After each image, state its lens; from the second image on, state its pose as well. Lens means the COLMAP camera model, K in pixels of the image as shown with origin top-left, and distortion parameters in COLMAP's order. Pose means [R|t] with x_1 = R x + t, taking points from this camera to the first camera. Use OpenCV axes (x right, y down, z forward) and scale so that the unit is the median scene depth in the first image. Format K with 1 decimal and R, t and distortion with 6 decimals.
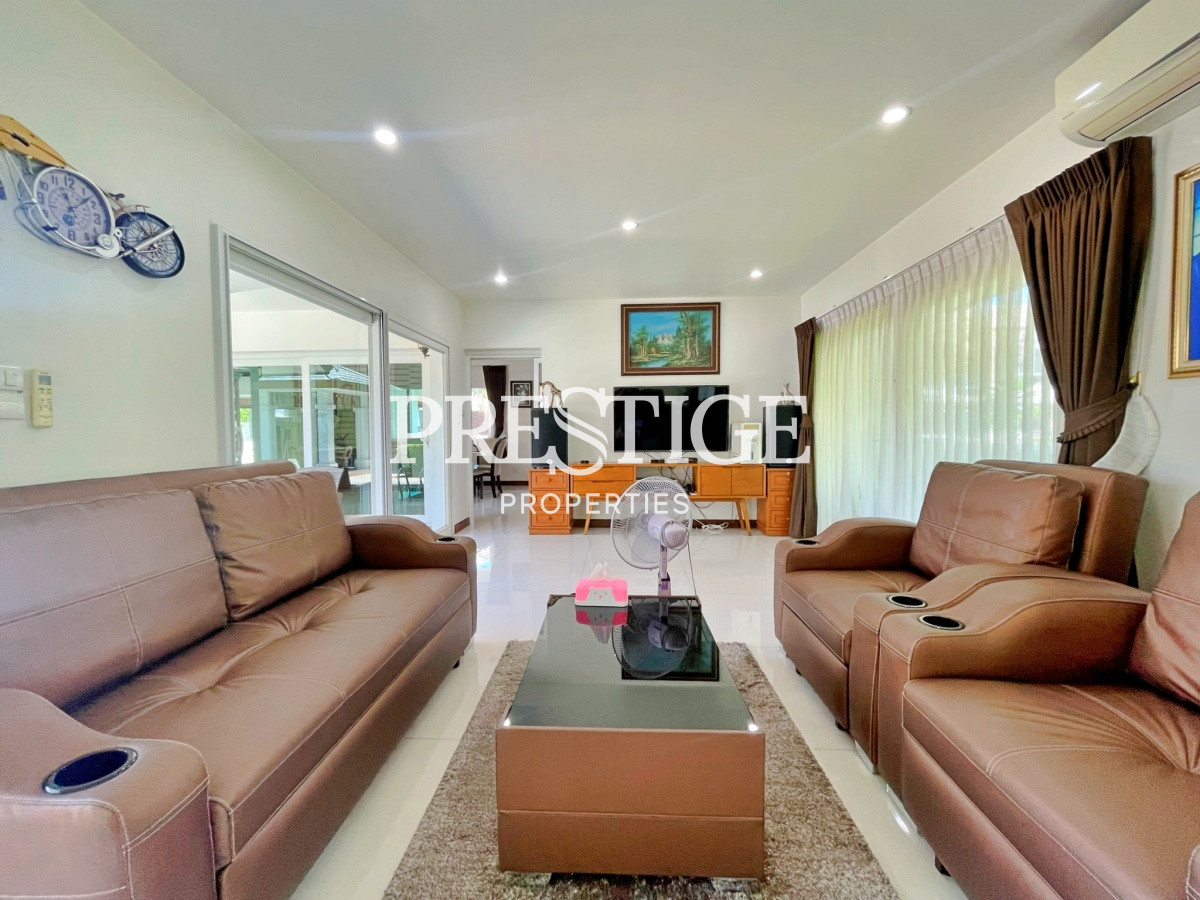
lens RADIAL K [[484.9, 0, 598.1], [0, 484.9, 450.4], [0, 0, 1]] dist [-0.002052, 0.000172]
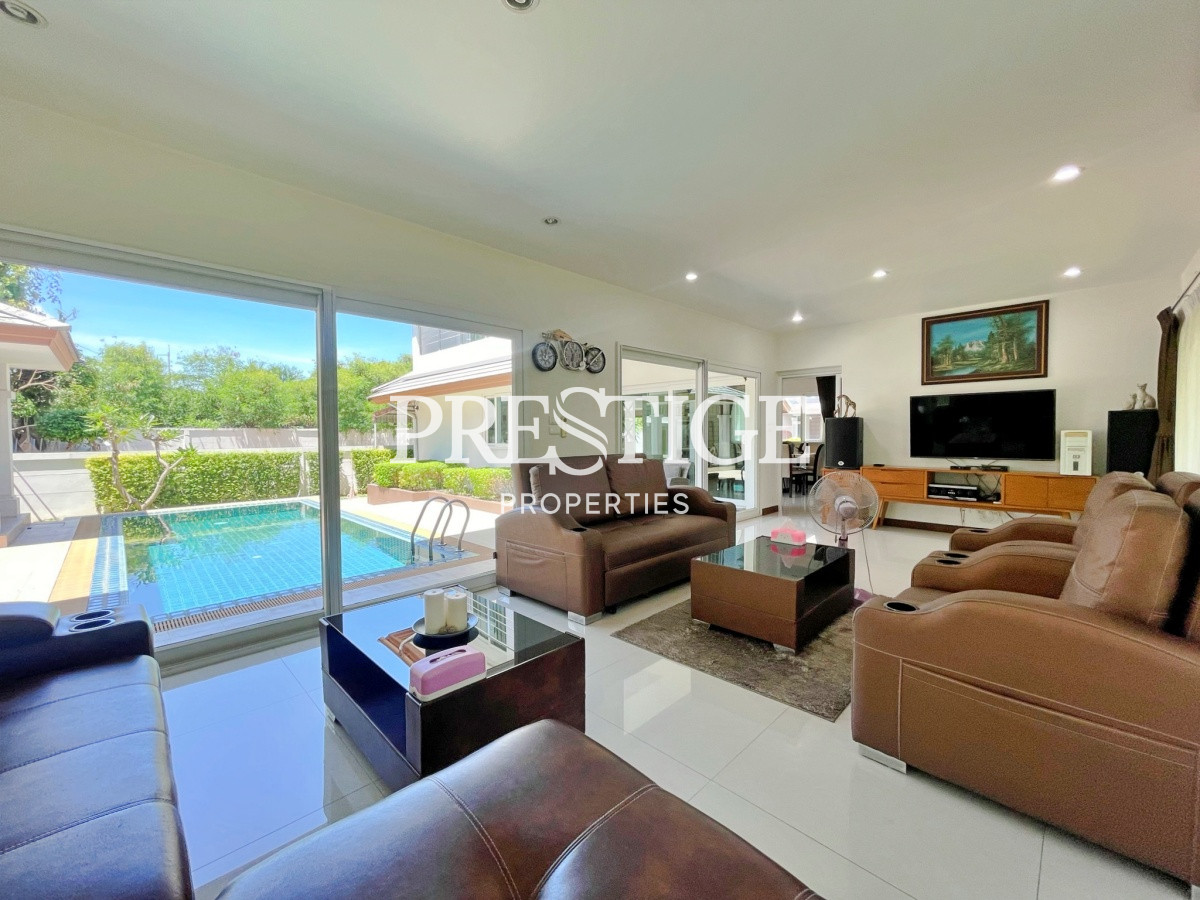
lens RADIAL K [[484.9, 0, 598.3], [0, 484.9, 447.7], [0, 0, 1]] dist [-0.002052, 0.000172]
pose [[0.745761, 0.022888, -0.665821, 0.231735], [-0.029858, 0.999554, 0.000918, 0.002016], [0.665544, 0.019195, 0.746111, -0.256395]]
